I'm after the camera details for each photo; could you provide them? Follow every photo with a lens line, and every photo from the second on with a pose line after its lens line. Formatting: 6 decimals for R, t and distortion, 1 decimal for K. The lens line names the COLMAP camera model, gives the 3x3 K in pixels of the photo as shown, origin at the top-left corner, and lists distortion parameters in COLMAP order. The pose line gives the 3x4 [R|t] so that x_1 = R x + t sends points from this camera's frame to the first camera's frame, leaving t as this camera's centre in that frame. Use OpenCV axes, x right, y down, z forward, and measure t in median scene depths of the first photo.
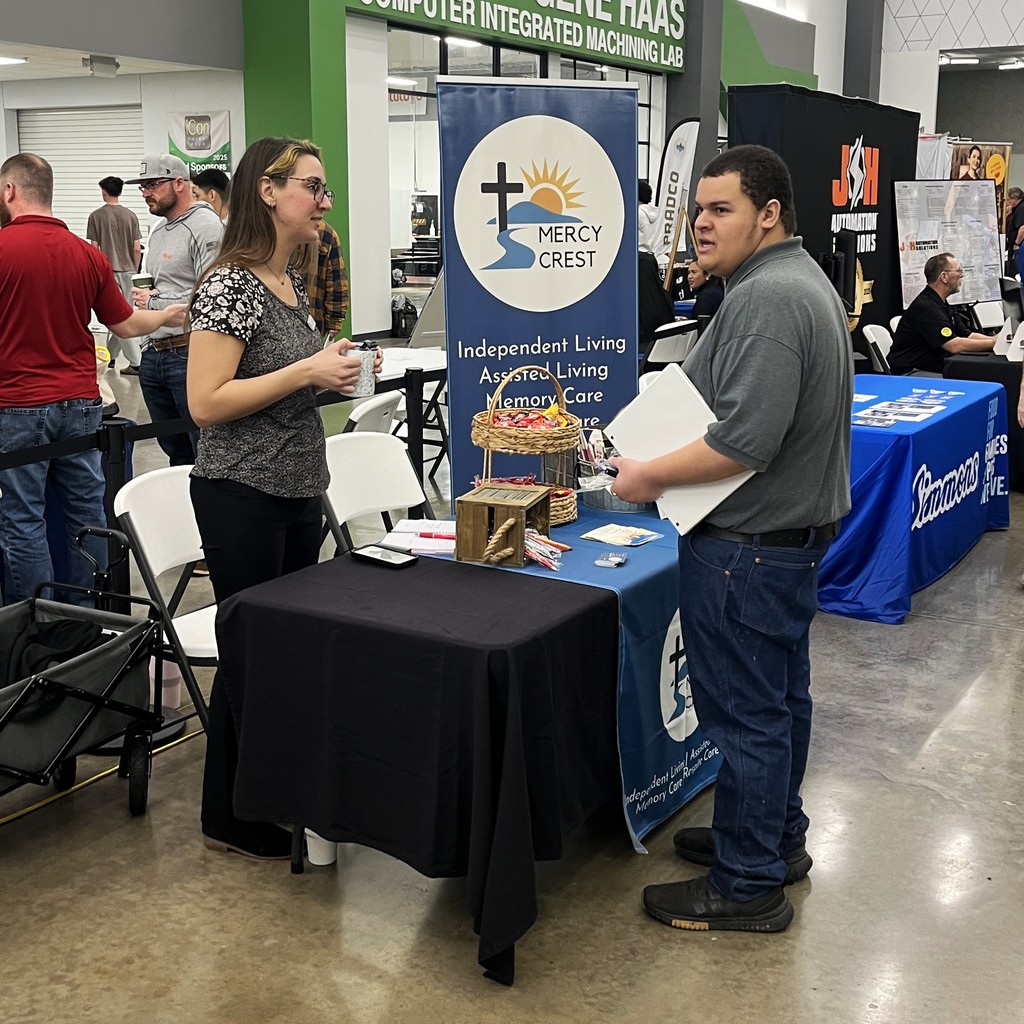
lens RADIAL K [[1419.4, 0, 510.9], [0, 1419.4, 509.6], [0, 0, 1]] dist [0.012340, 0.000000]
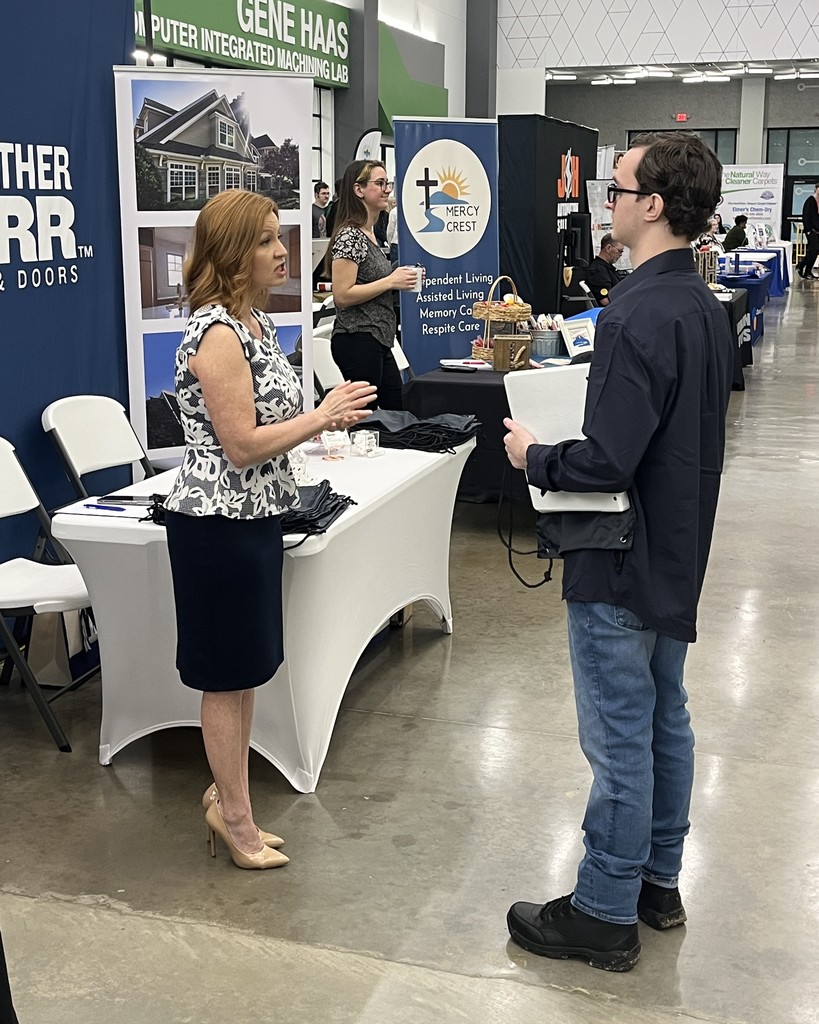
lens RADIAL K [[1470.7, 0, 408.6], [0, 1470.7, 511.3], [0, 0, 1]] dist [0.024911, 0.000000]
pose [[0.974781, -0.049774, 0.217541, -0.131877], [0.051495, 0.998671, -0.002247, 0.049925], [-0.217140, 0.013393, 0.976049, -0.209855]]
